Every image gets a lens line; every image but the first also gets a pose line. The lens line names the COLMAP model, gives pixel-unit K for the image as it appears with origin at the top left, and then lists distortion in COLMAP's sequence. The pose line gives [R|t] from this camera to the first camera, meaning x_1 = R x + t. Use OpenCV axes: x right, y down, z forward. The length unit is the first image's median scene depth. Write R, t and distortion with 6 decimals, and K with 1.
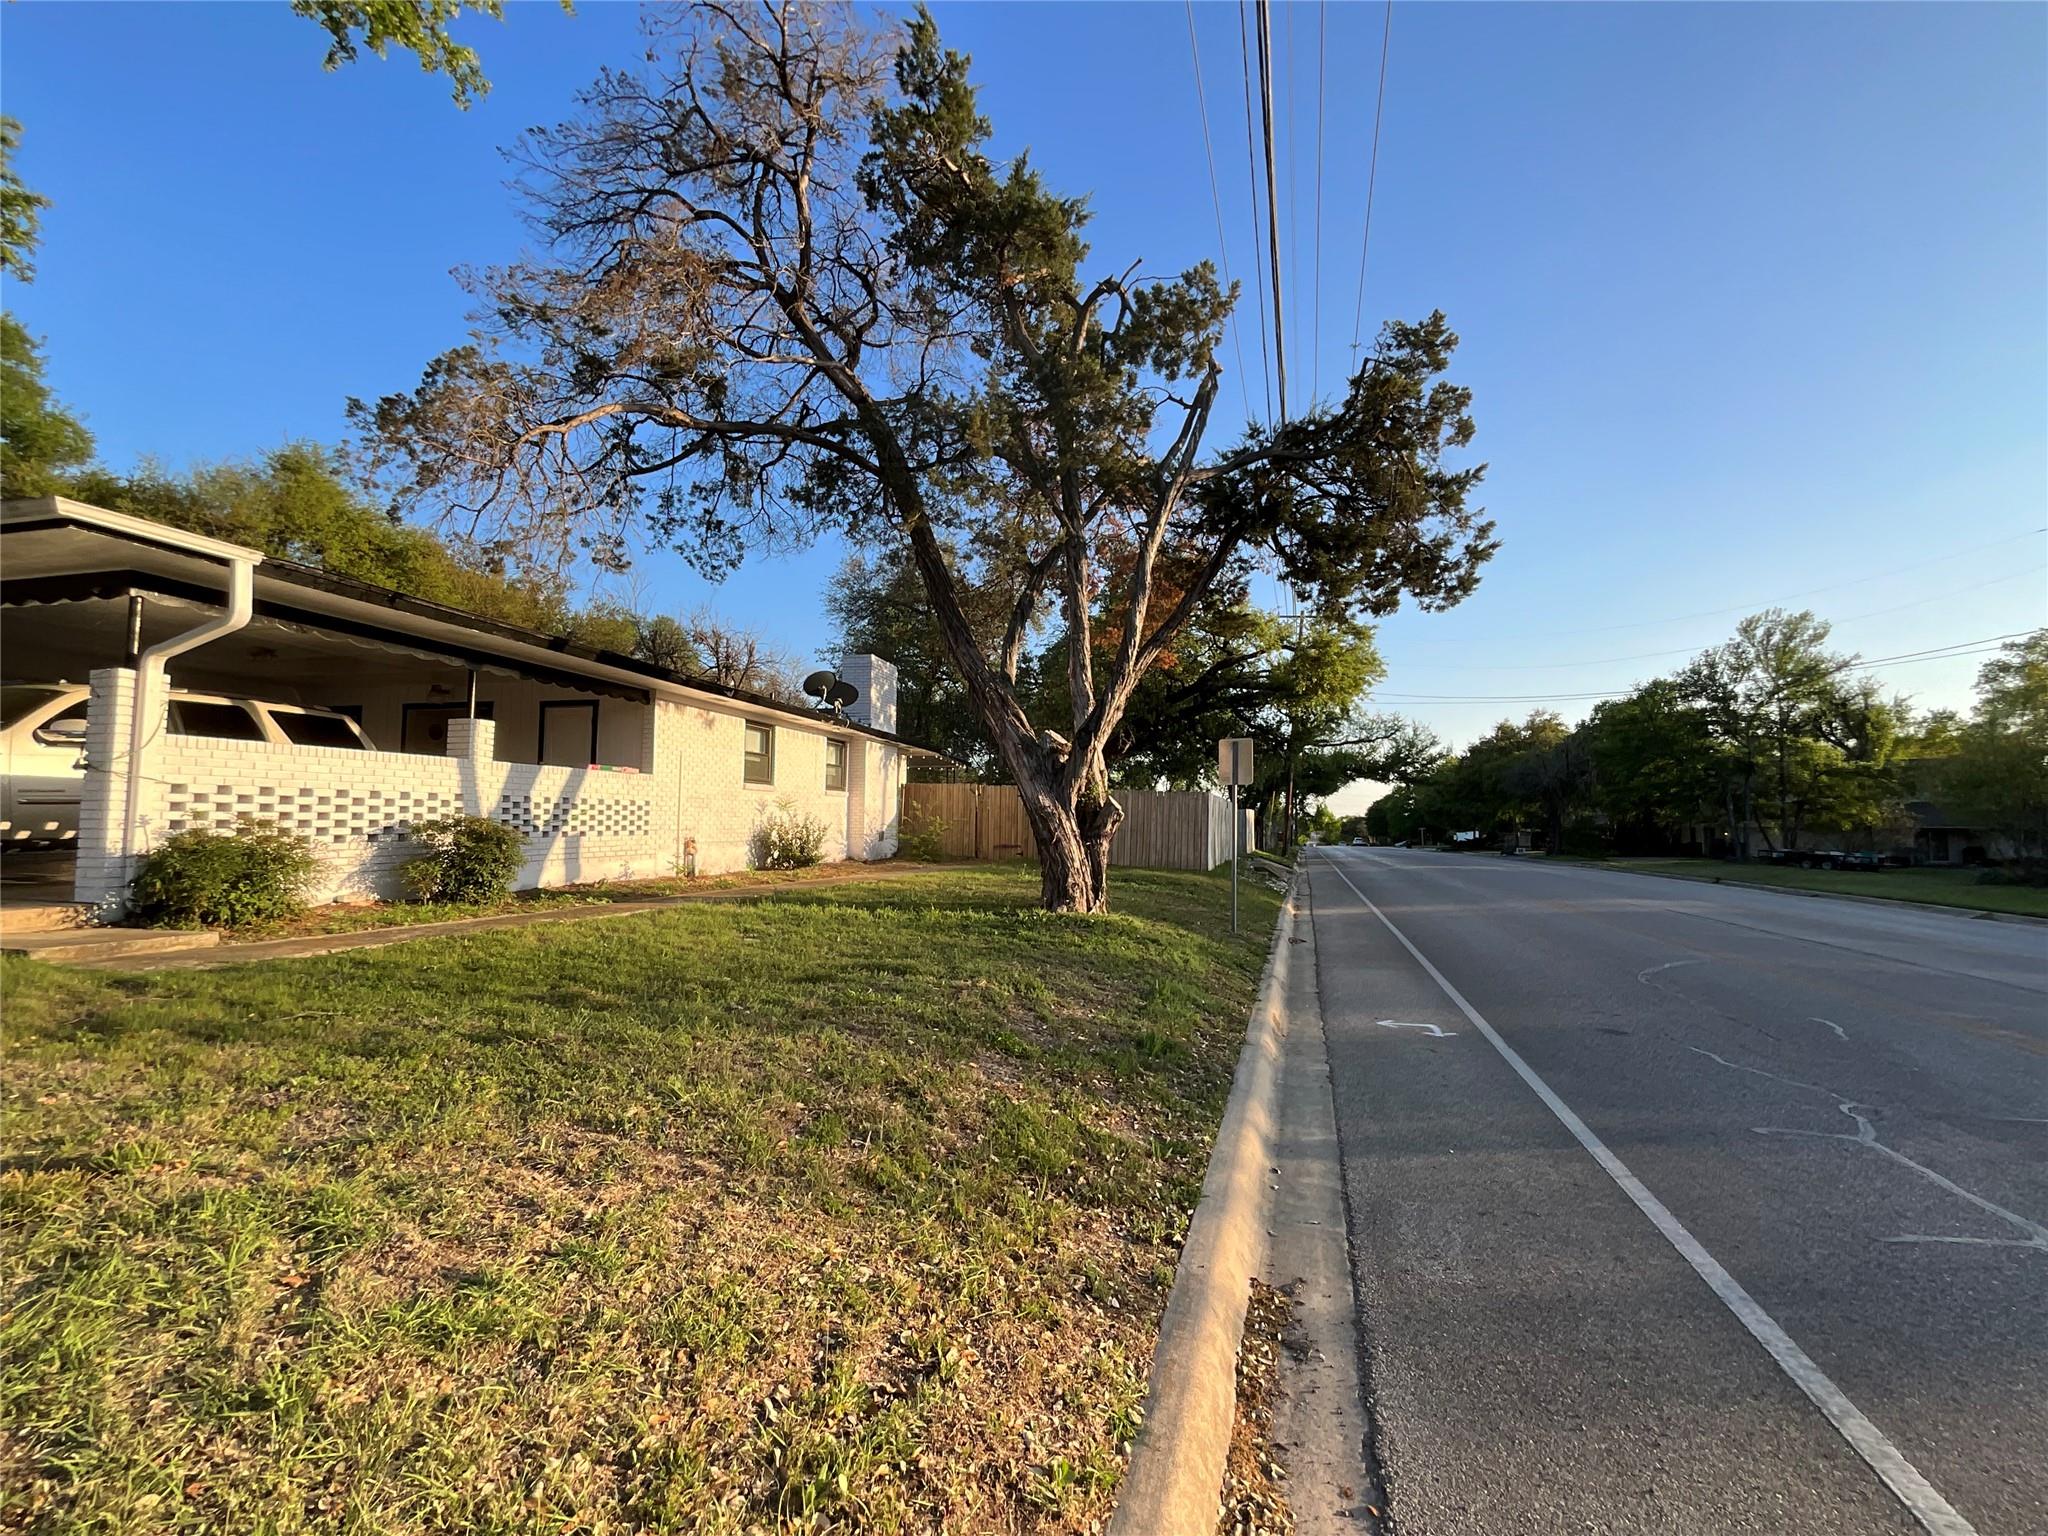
lens RADIAL K [[838.0, 0, 1018.2], [0, 838.0, 766.8], [0, 0, 1]] dist [0.011696, -0.004350]
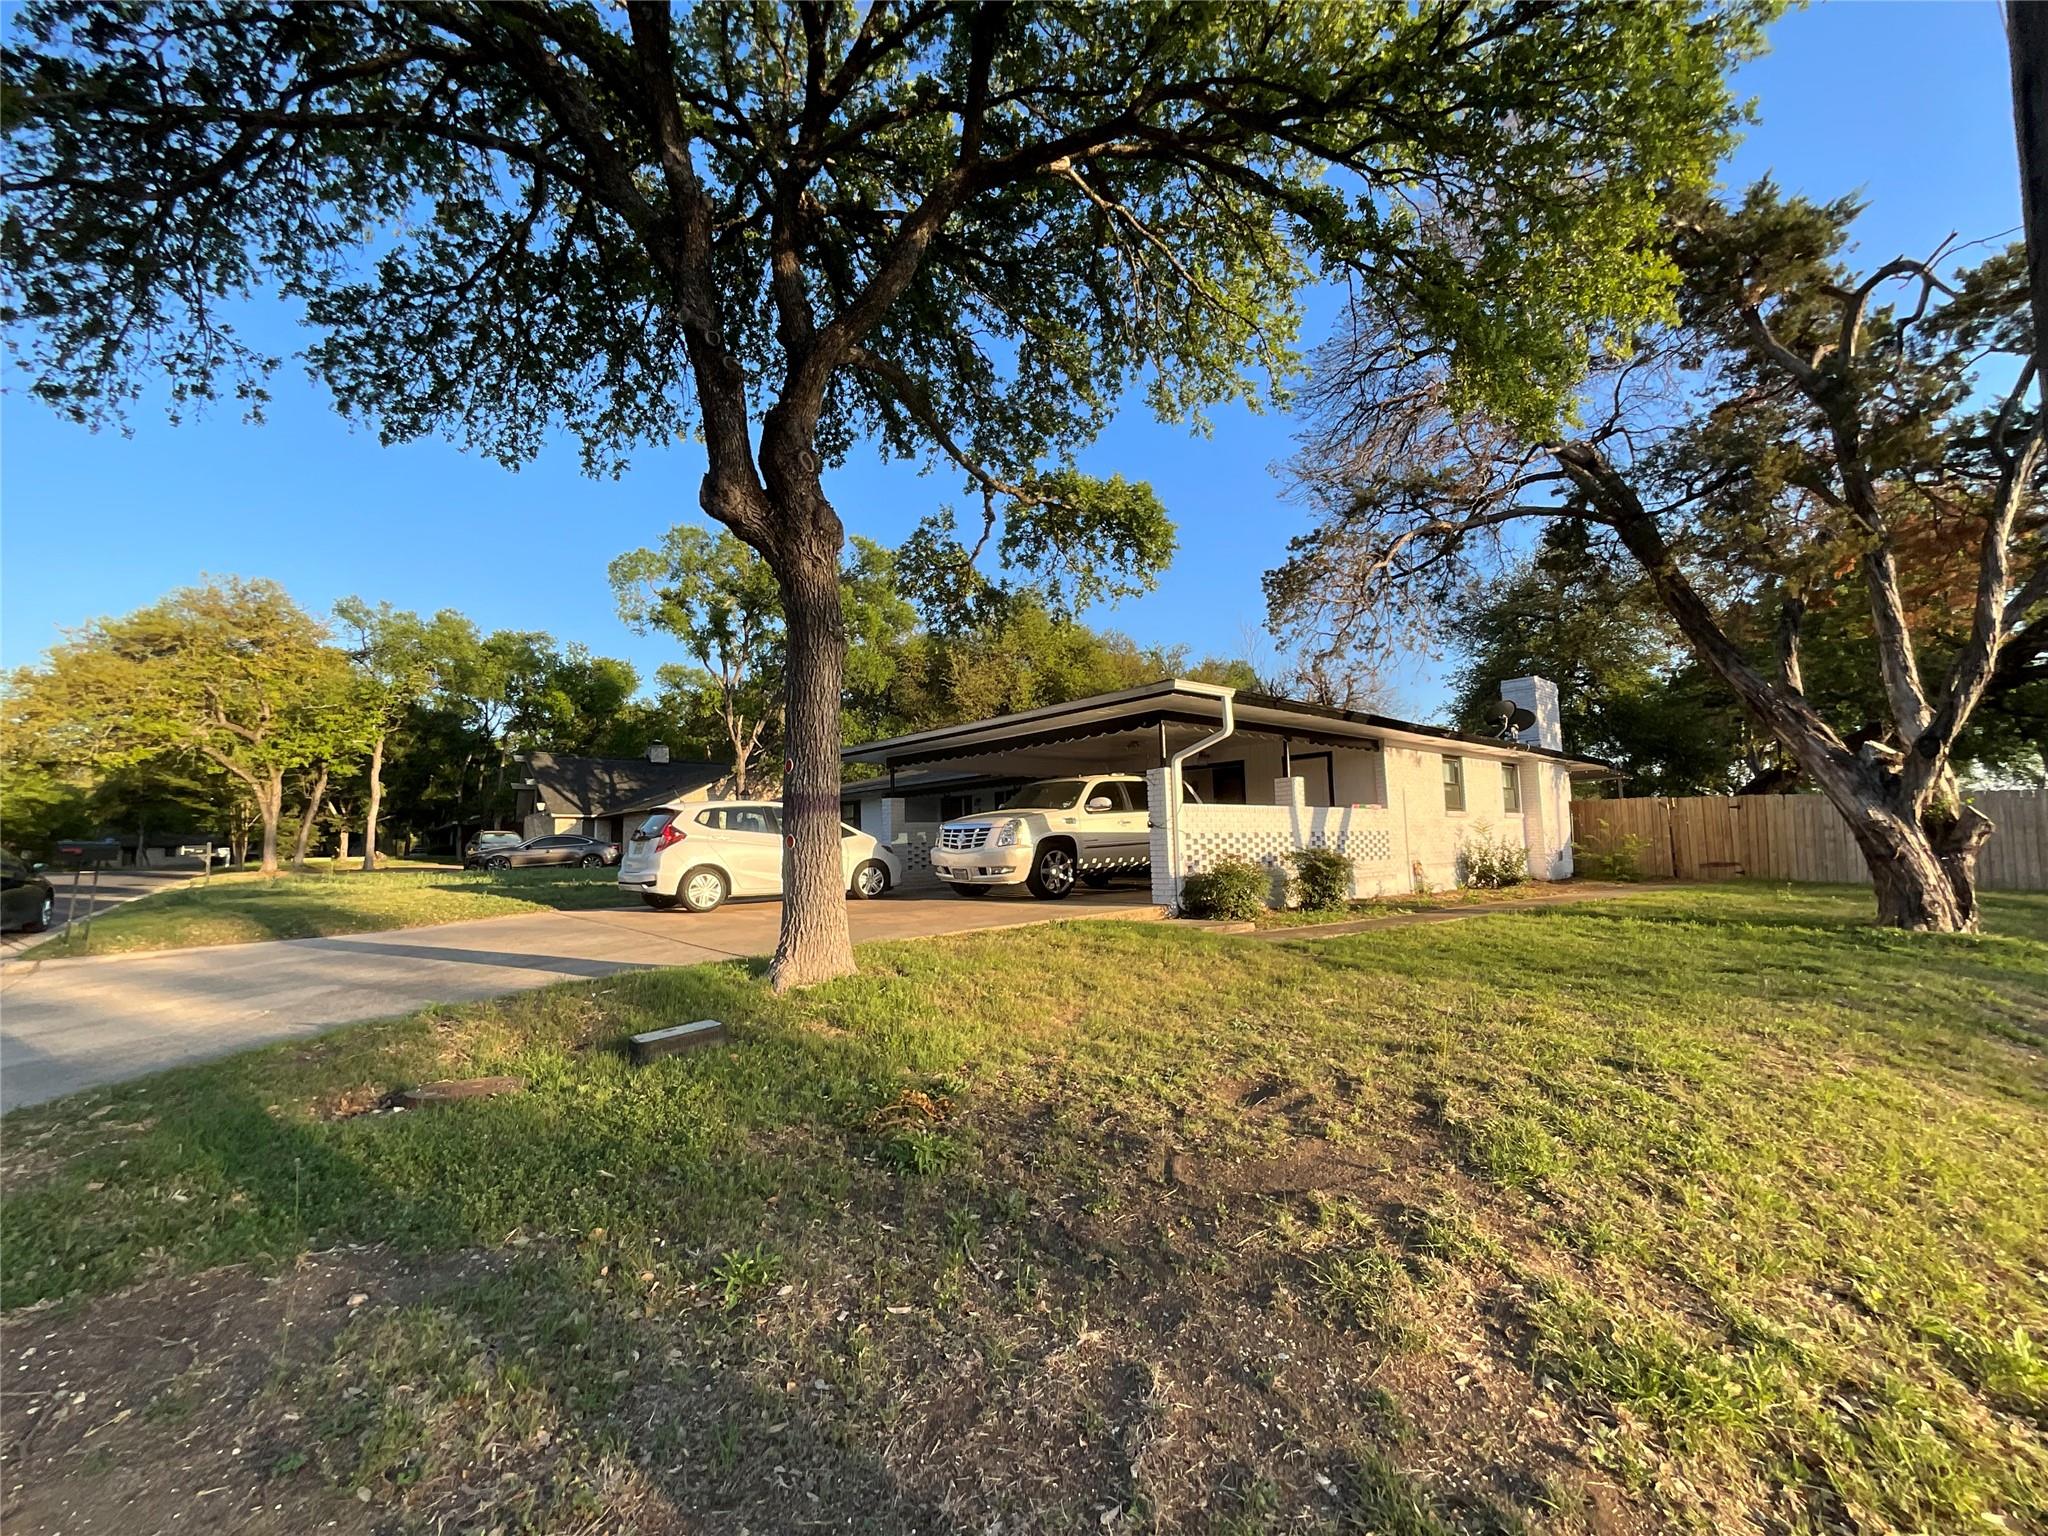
lens RADIAL K [[838.0, 0, 1018.2], [0, 838.0, 766.8], [0, 0, 1]] dist [0.011696, -0.004350]
pose [[0.817117, -0.084979, -0.570174, -0.214029], [0.070005, 0.996383, -0.048177, -0.036529], [0.572206, -0.000549, 0.820110, -0.357987]]
